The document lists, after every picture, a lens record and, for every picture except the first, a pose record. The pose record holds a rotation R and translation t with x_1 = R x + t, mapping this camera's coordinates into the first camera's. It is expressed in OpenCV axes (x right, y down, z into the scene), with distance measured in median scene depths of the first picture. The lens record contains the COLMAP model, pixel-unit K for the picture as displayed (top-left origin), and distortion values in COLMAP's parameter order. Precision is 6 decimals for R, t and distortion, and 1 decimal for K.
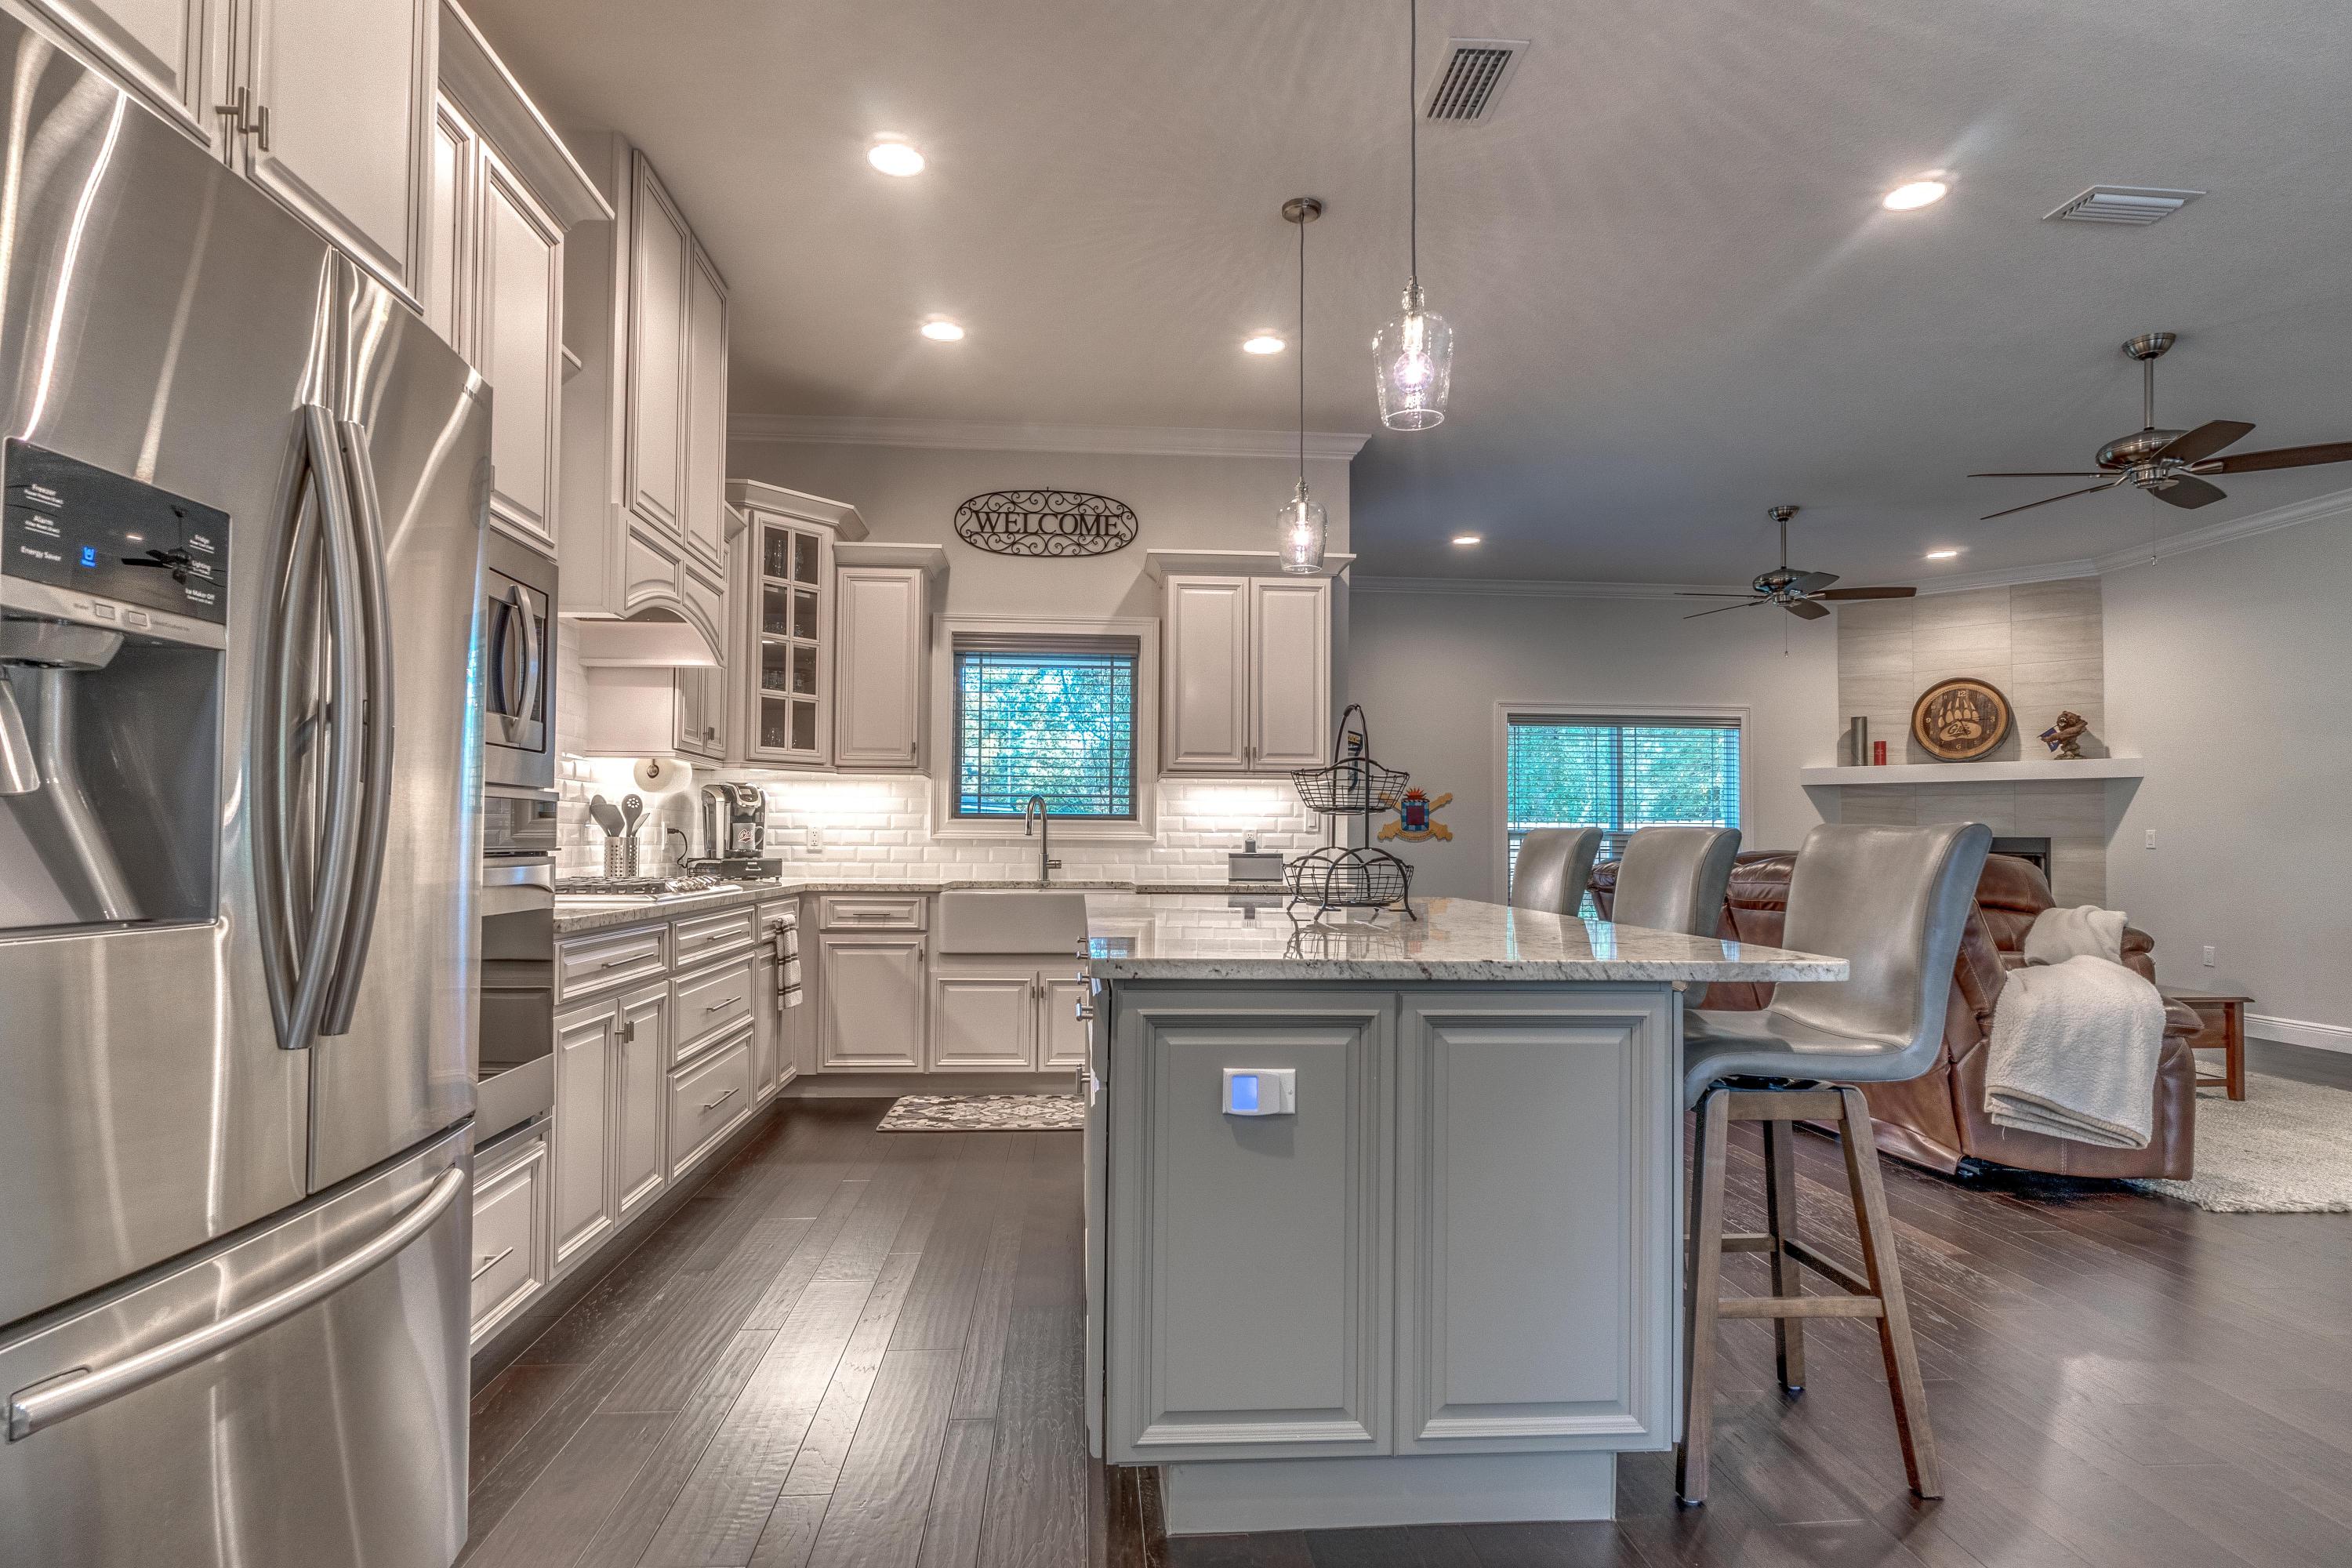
lens RADIAL K [[1226.6, 0, 1167.9], [0, 1226.6, 809.6], [0, 0, 1]] dist [-0.007476, -0.000168]
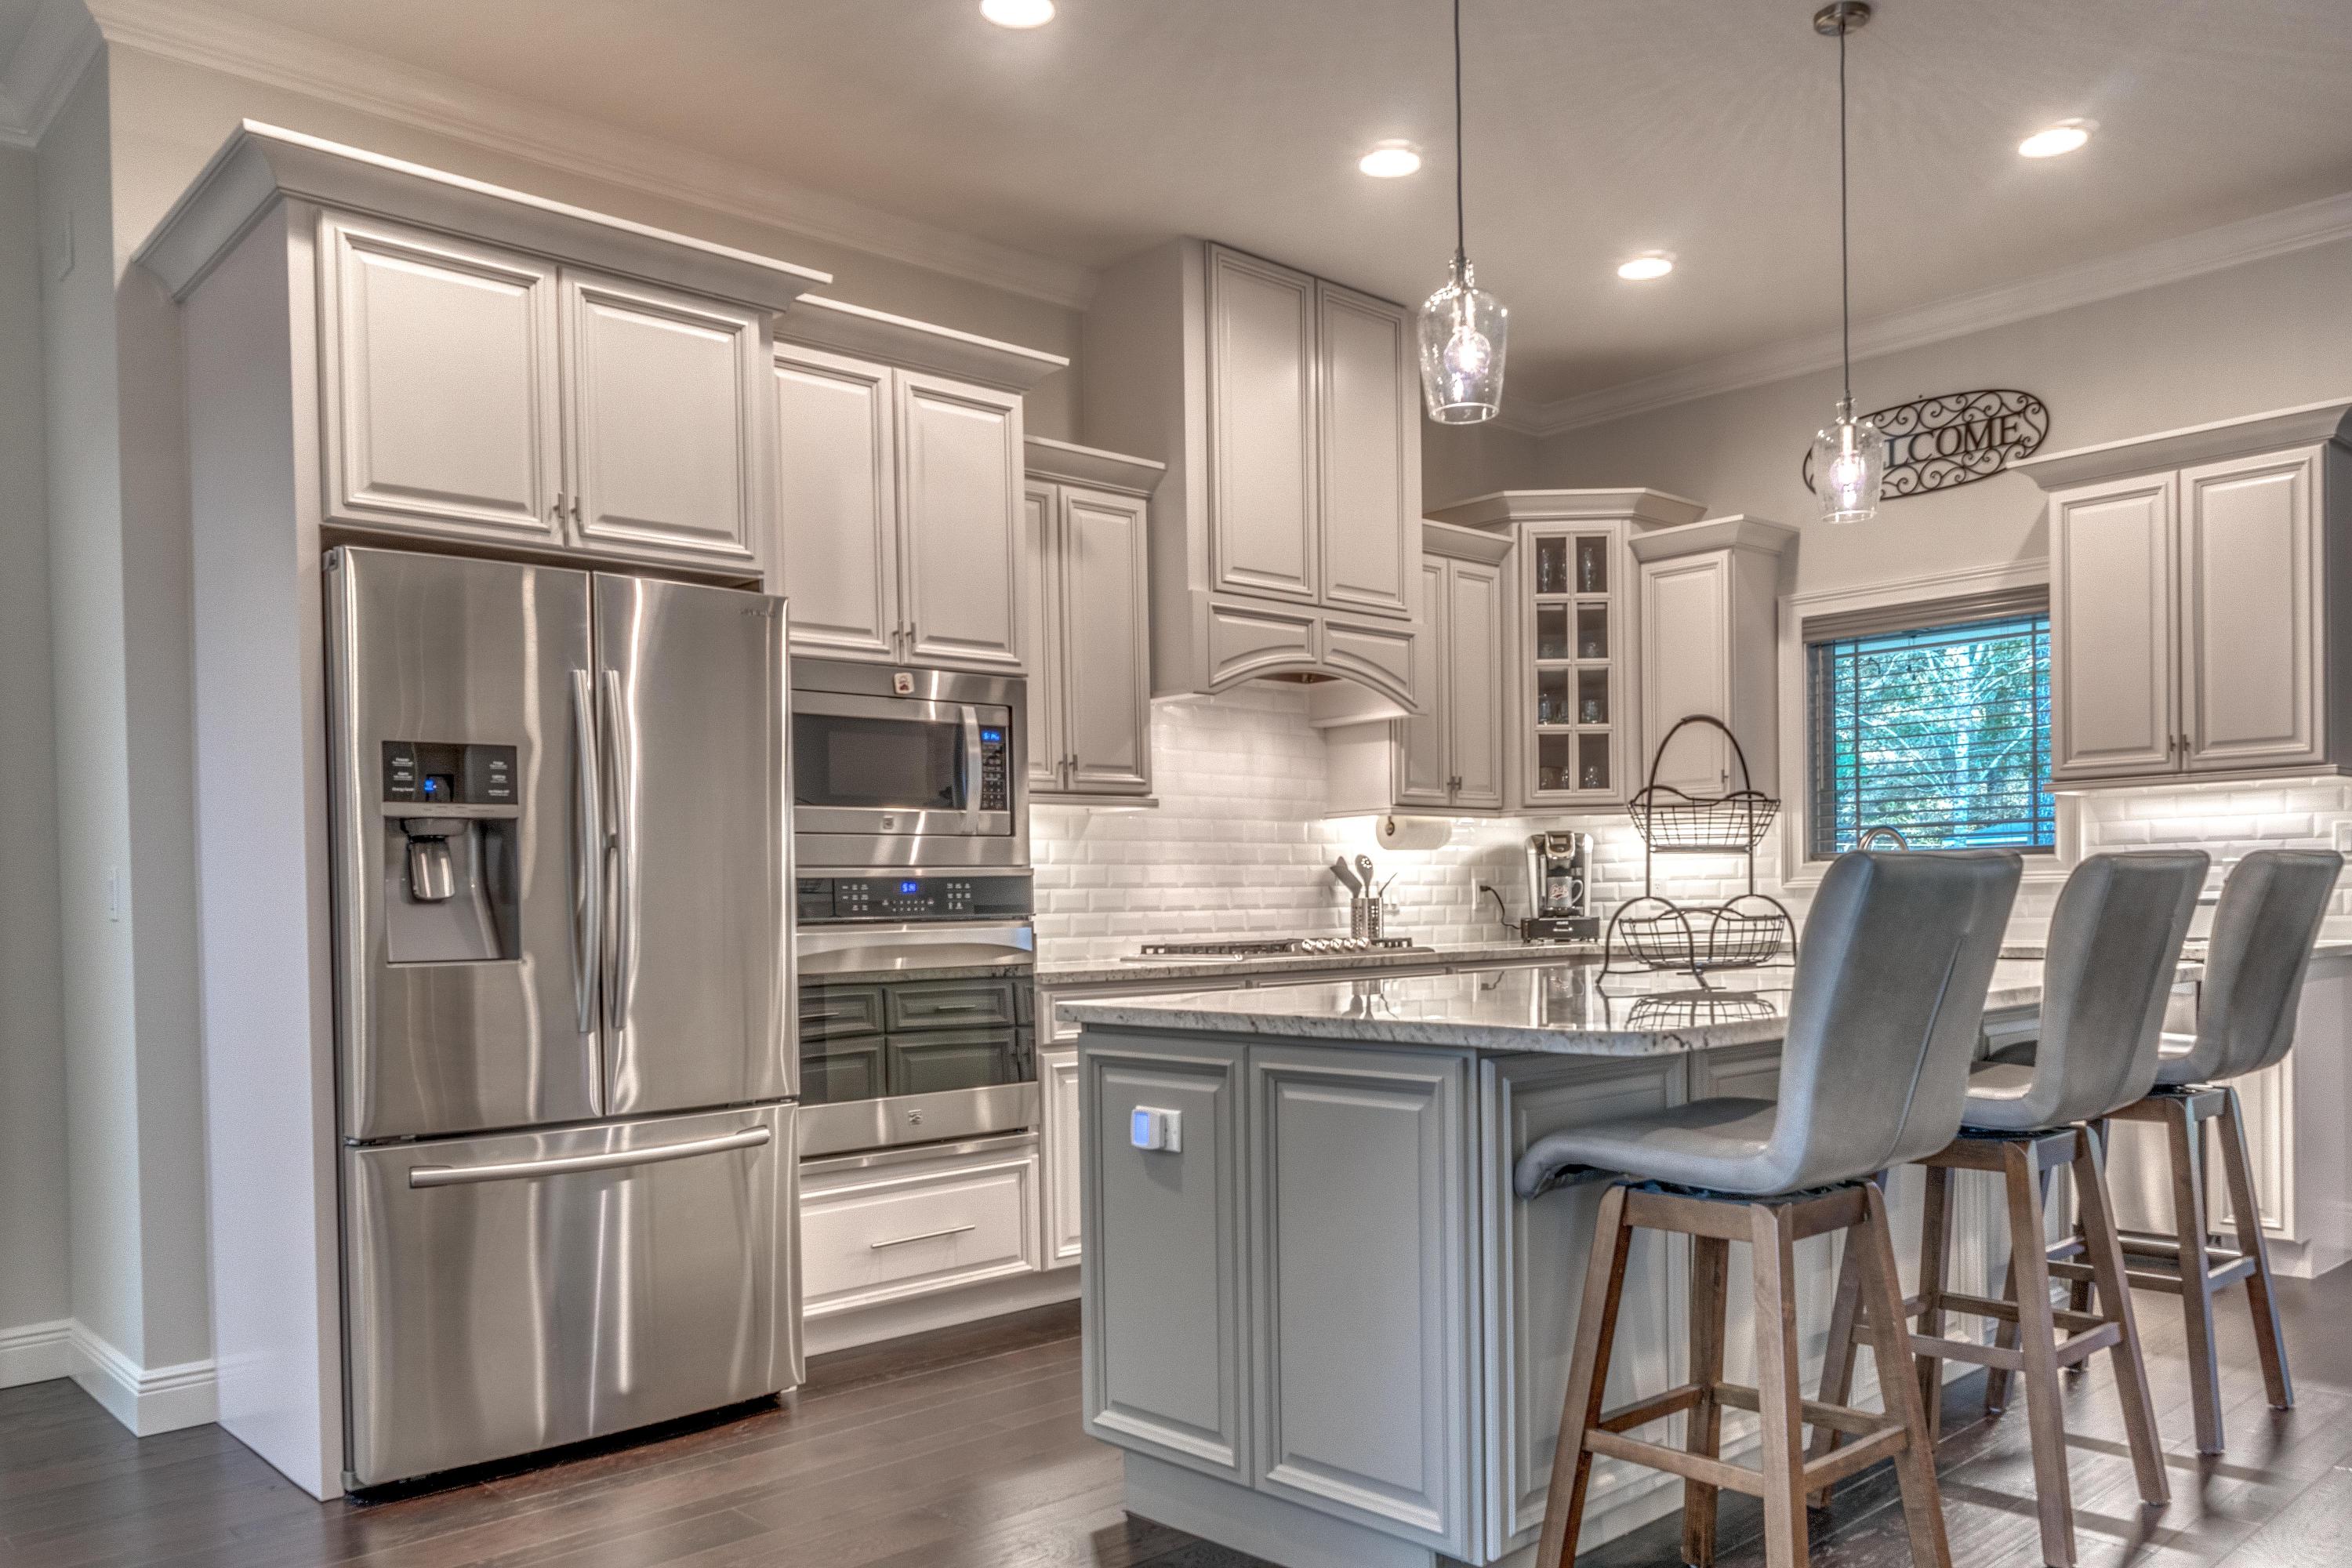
lens RADIAL K [[1758.7, 0, 1250.4], [0, 1758.7, 926.0], [0, 0, 1]] dist [0.001816, 0.000521]
pose [[0.643380, -0.009410, -0.765489, 0.457872], [0.044416, 0.998699, 0.025054, 0.004525], [0.764257, -0.050119, 0.642961, 0.021469]]
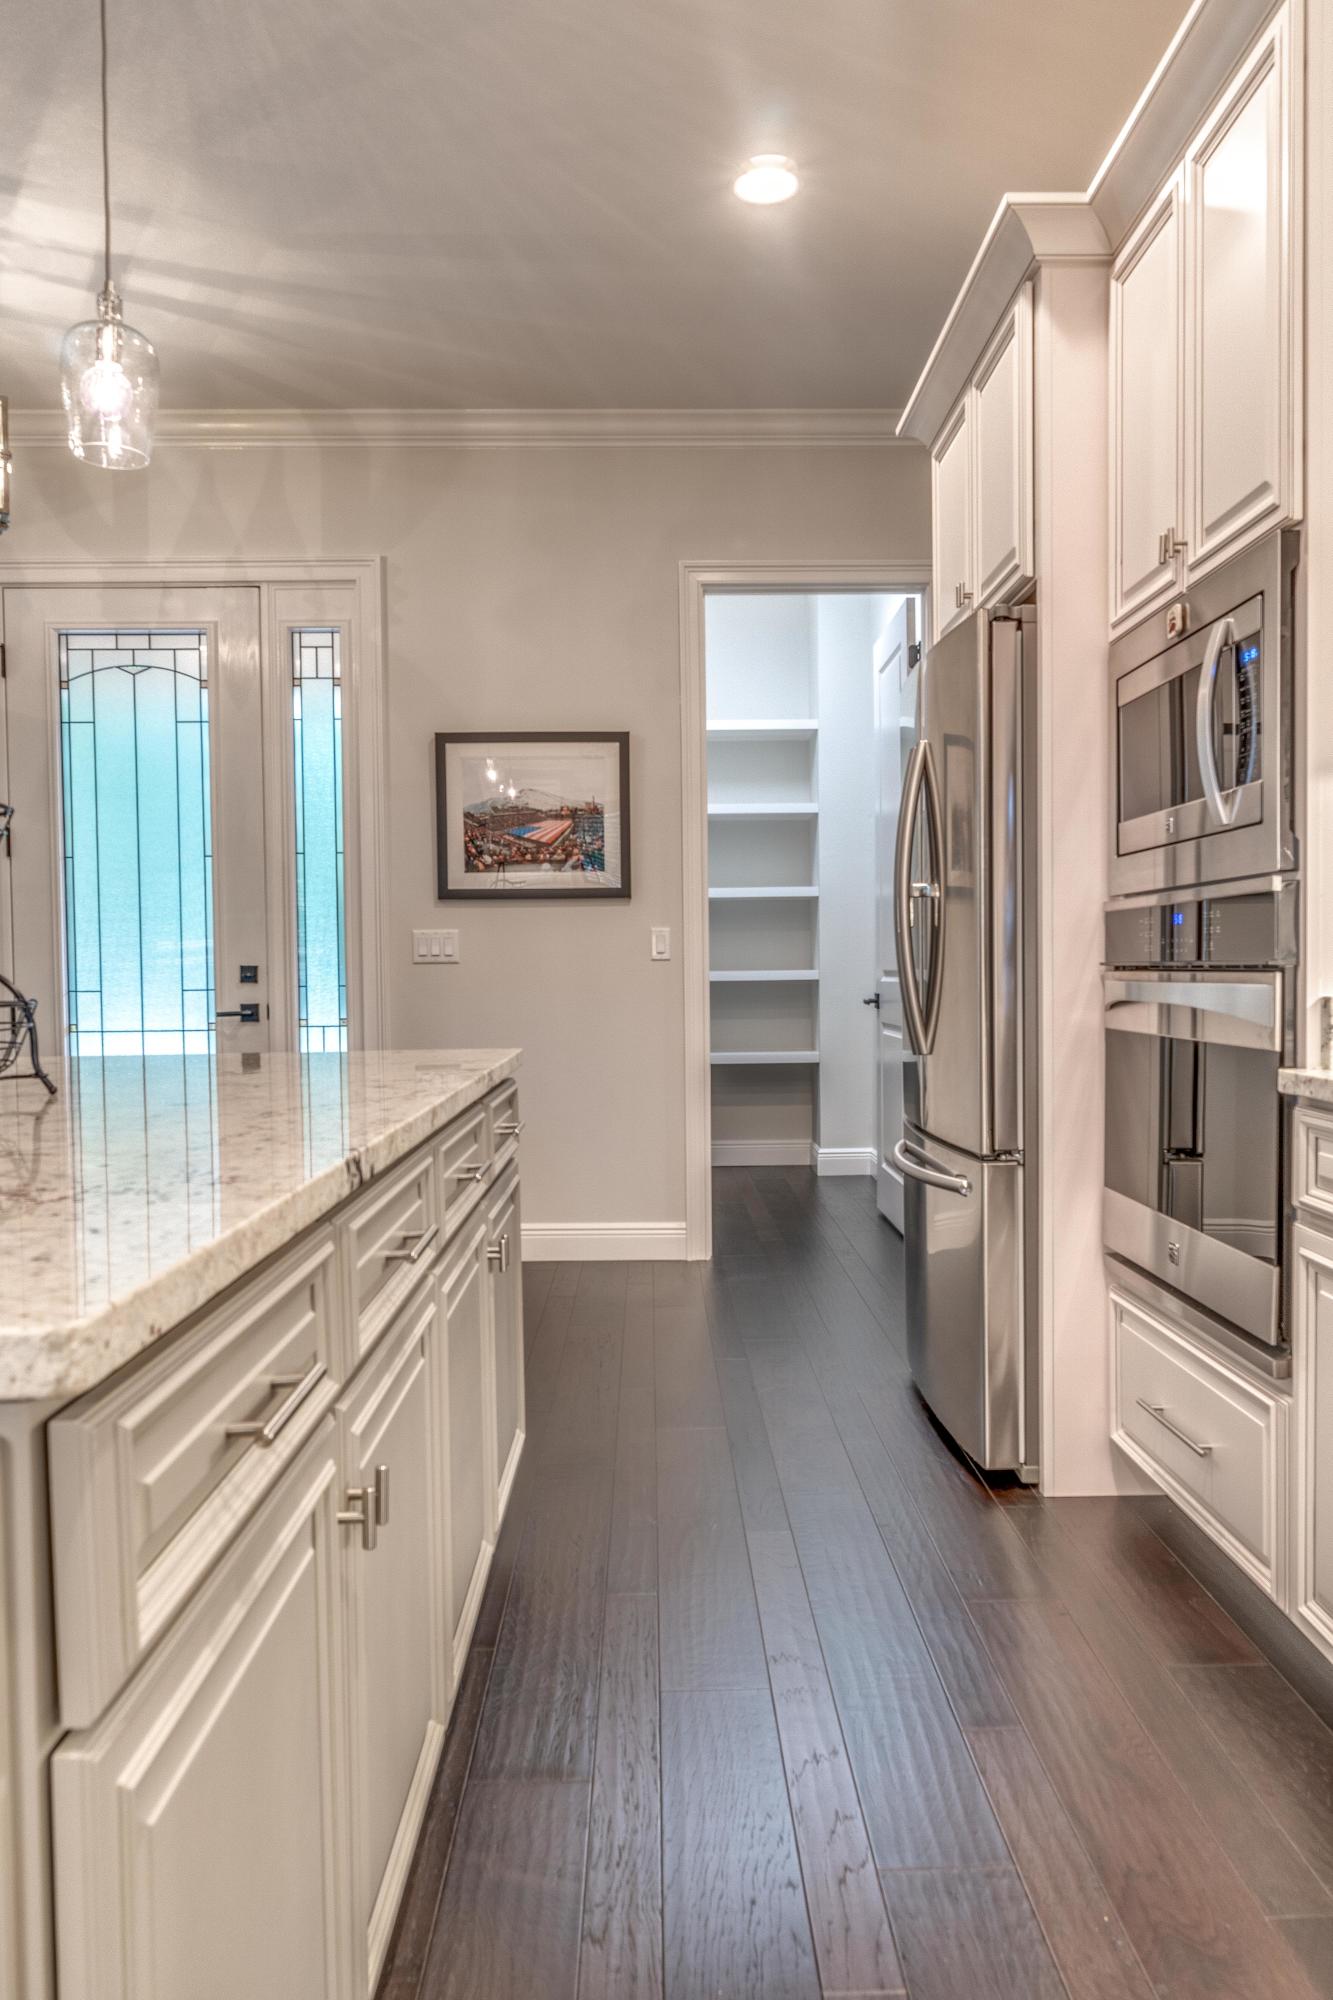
lens RADIAL K [[1434.8, 0, 666.5], [0, 1434.8, 1000.0], [0, 0, 1]] dist [0.004492, 0.002118]
pose [[-0.998409, -0.000184, 0.056380, -0.101587], [-0.000262, 0.999999, -0.001381, 0.025241], [-0.056380, -0.001394, -0.998408, 0.850392]]
